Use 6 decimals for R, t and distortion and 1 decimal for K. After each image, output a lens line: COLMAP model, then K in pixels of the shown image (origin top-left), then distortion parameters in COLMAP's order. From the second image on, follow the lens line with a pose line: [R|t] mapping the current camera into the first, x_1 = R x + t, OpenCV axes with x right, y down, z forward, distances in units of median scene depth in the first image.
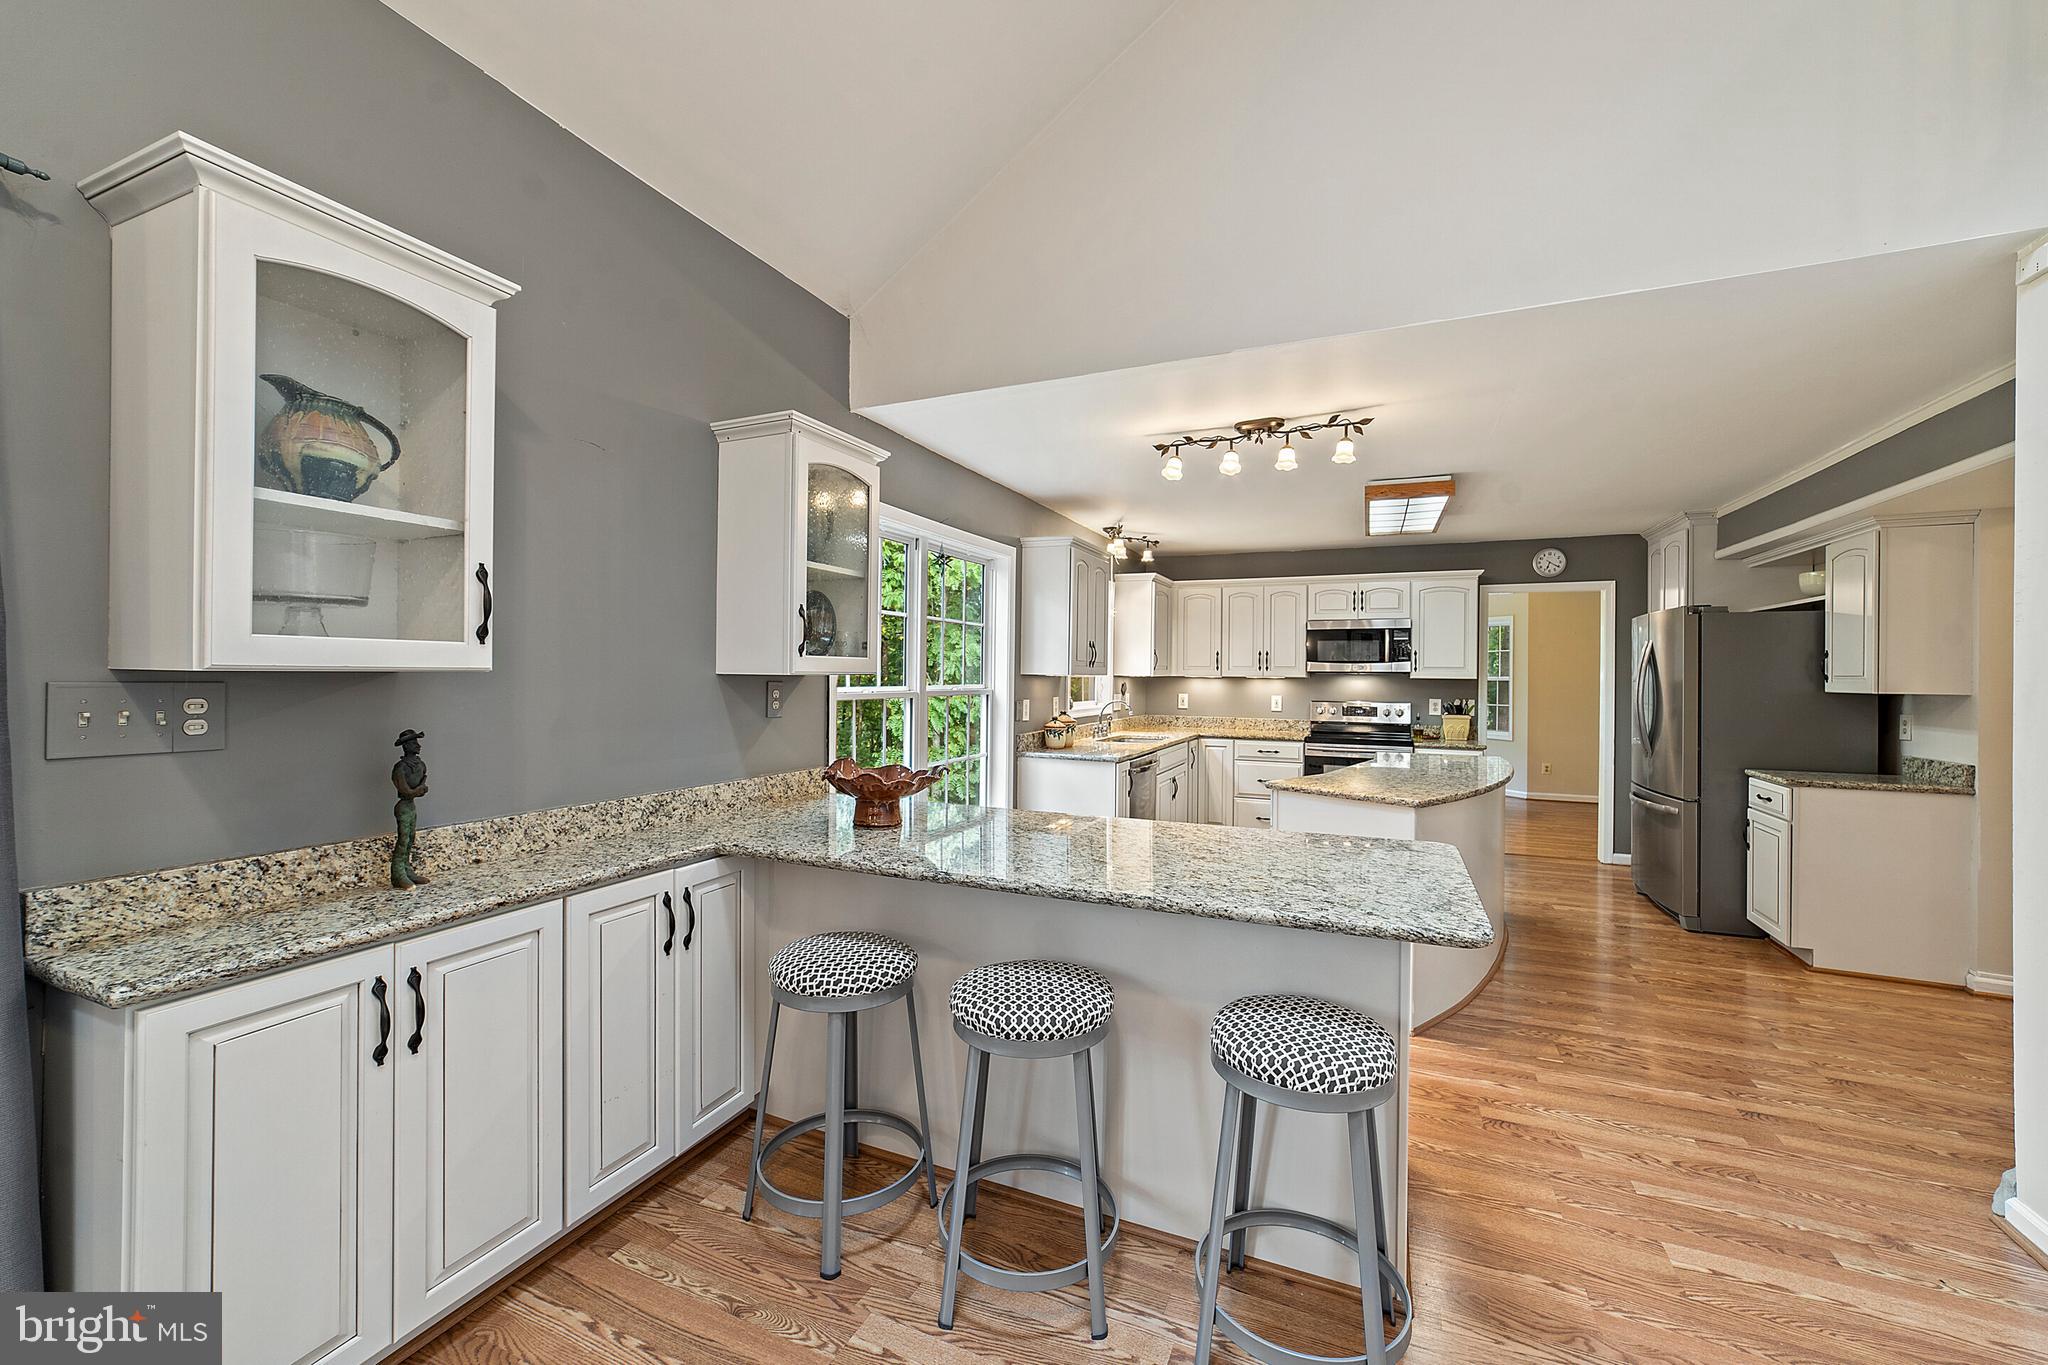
lens RADIAL K [[787.5, 0, 1038.9], [0, 787.5, 672.4], [0, 0, 1]] dist [-0.020620, 0.005655]
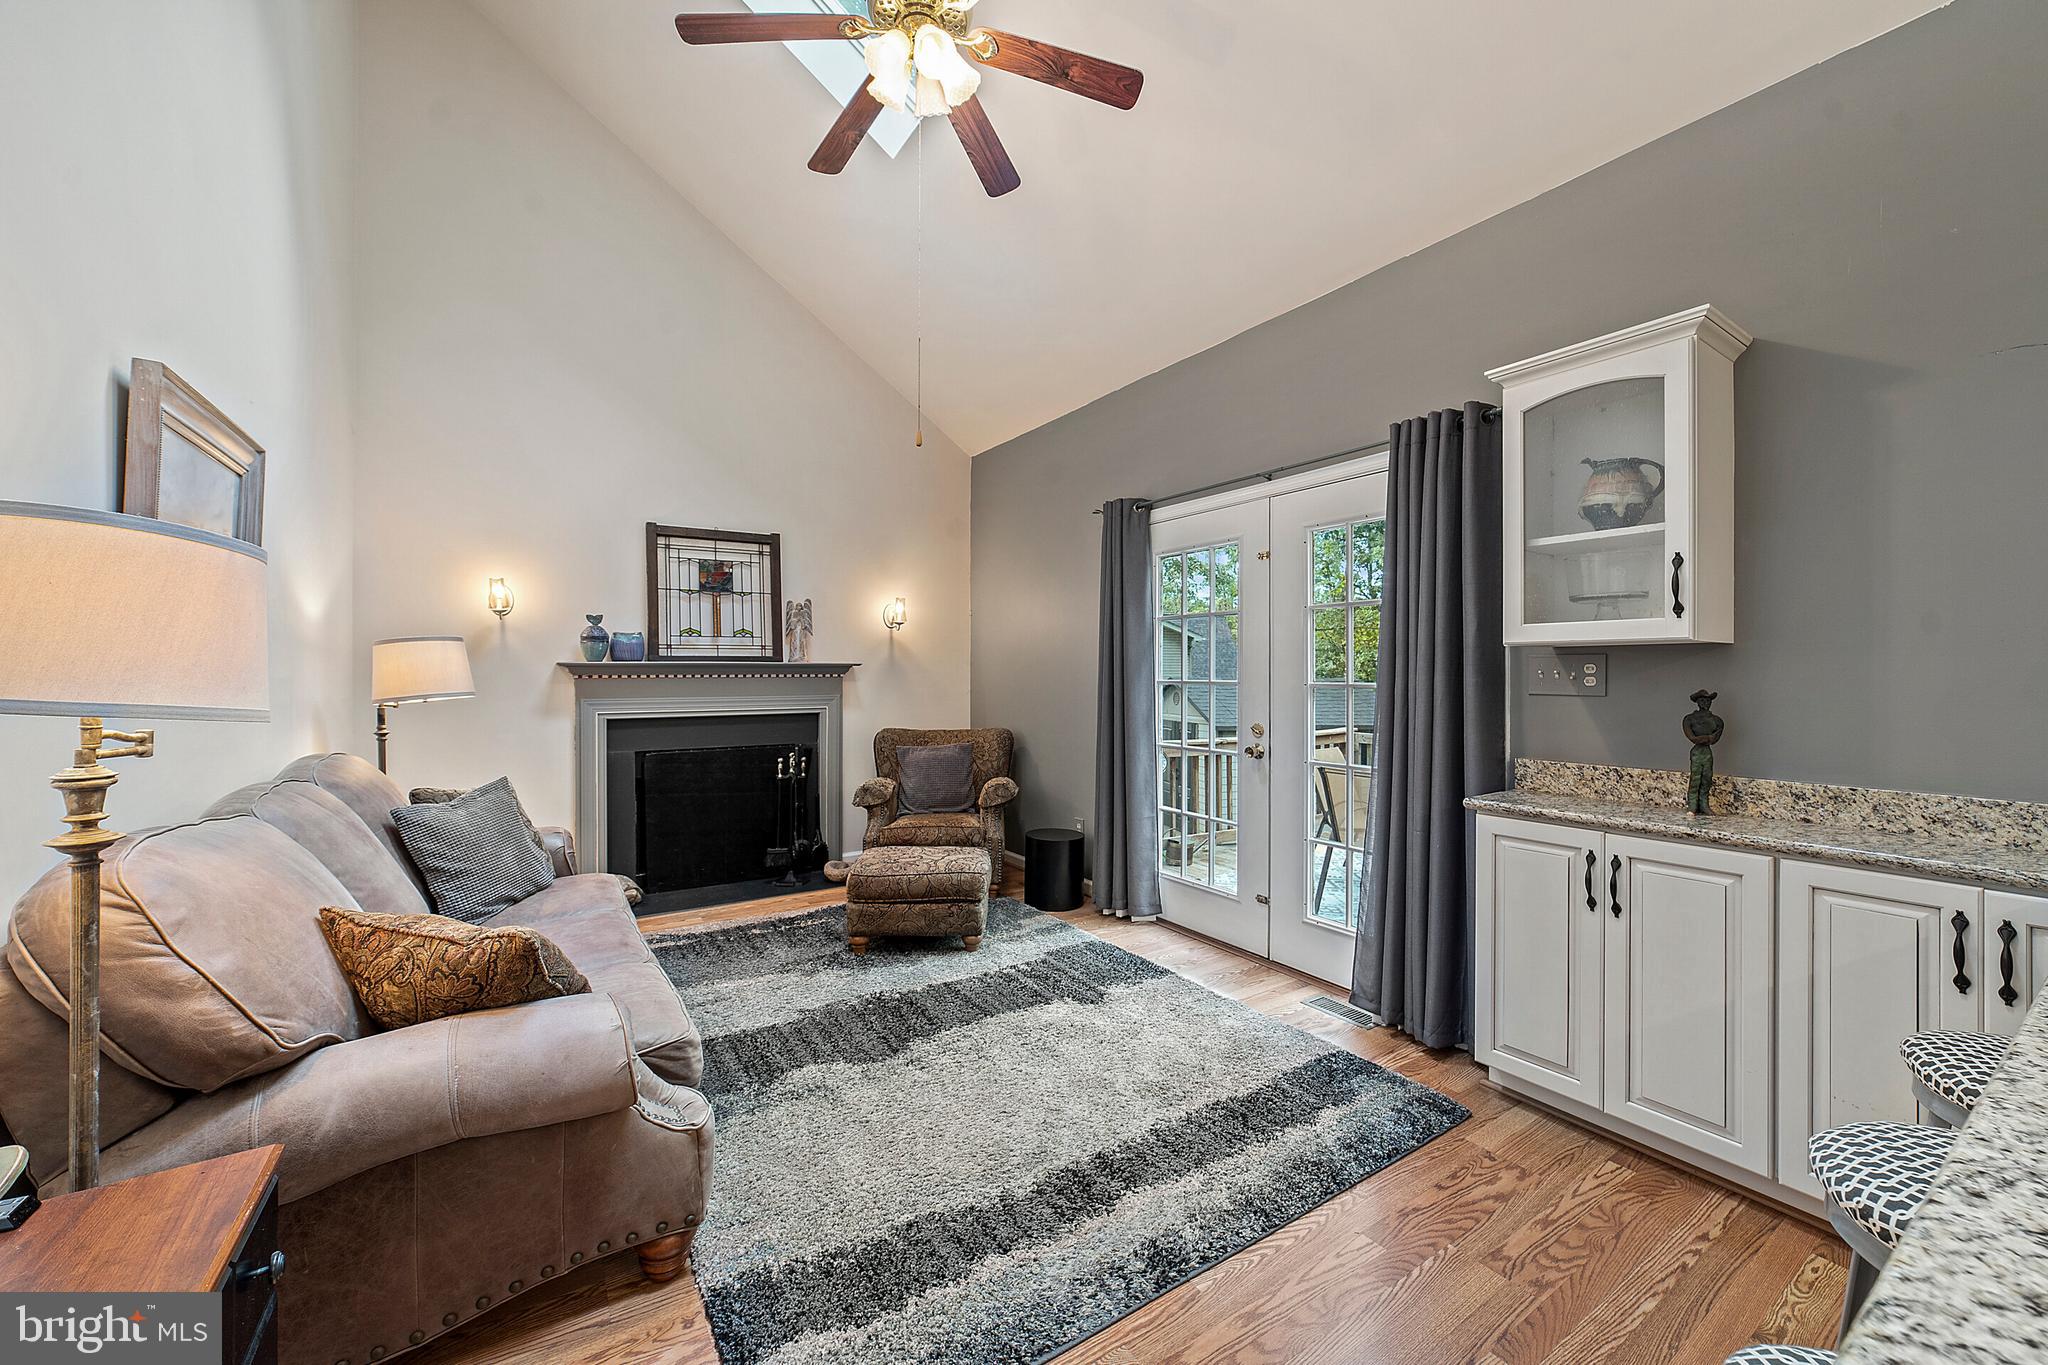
lens RADIAL K [[787.5, 0, 1022.1], [0, 787.5, 676.4], [0, 0, 1]] dist [-0.020620, 0.005655]
pose [[-0.549717, 0.001656, -0.835349, 0.282868], [0.002983, 0.999996, 0.000019, 0.016587], [0.835346, -0.002481, -0.549719, 0.262103]]
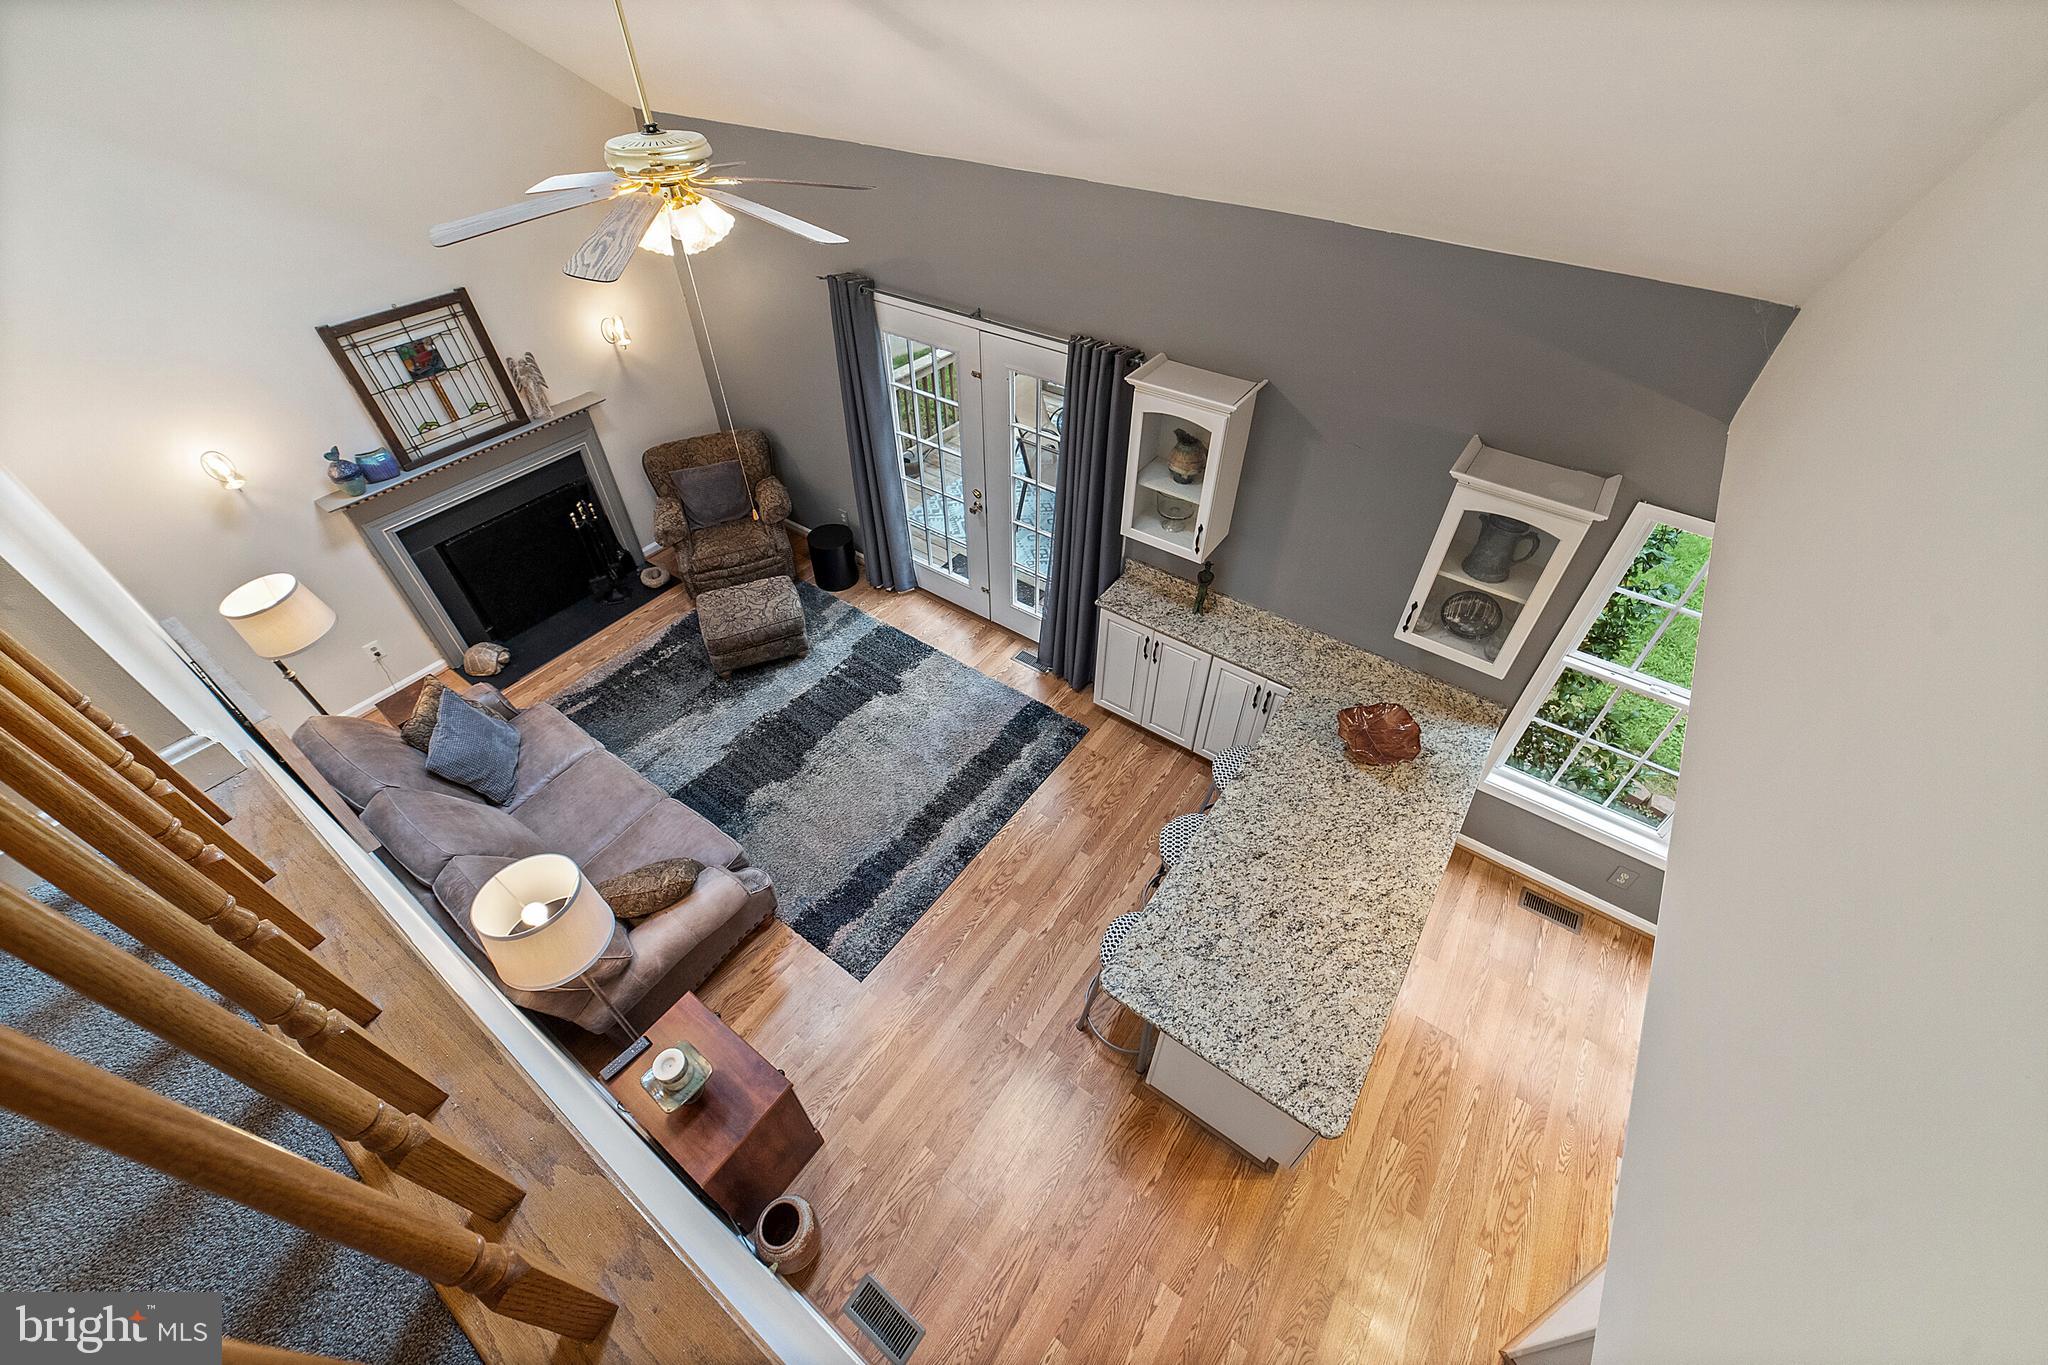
lens RADIAL K [[787.5, 0, 1022.3], [0, 787.5, 686.1], [0, 0, 1]] dist [-0.020620, 0.005655]
pose [[-0.208041, 0.678782, -0.704254, 0.434382], [0.006979, 0.721019, 0.692880, -0.457260], [0.978095, 0.139232, -0.154739, 0.294440]]
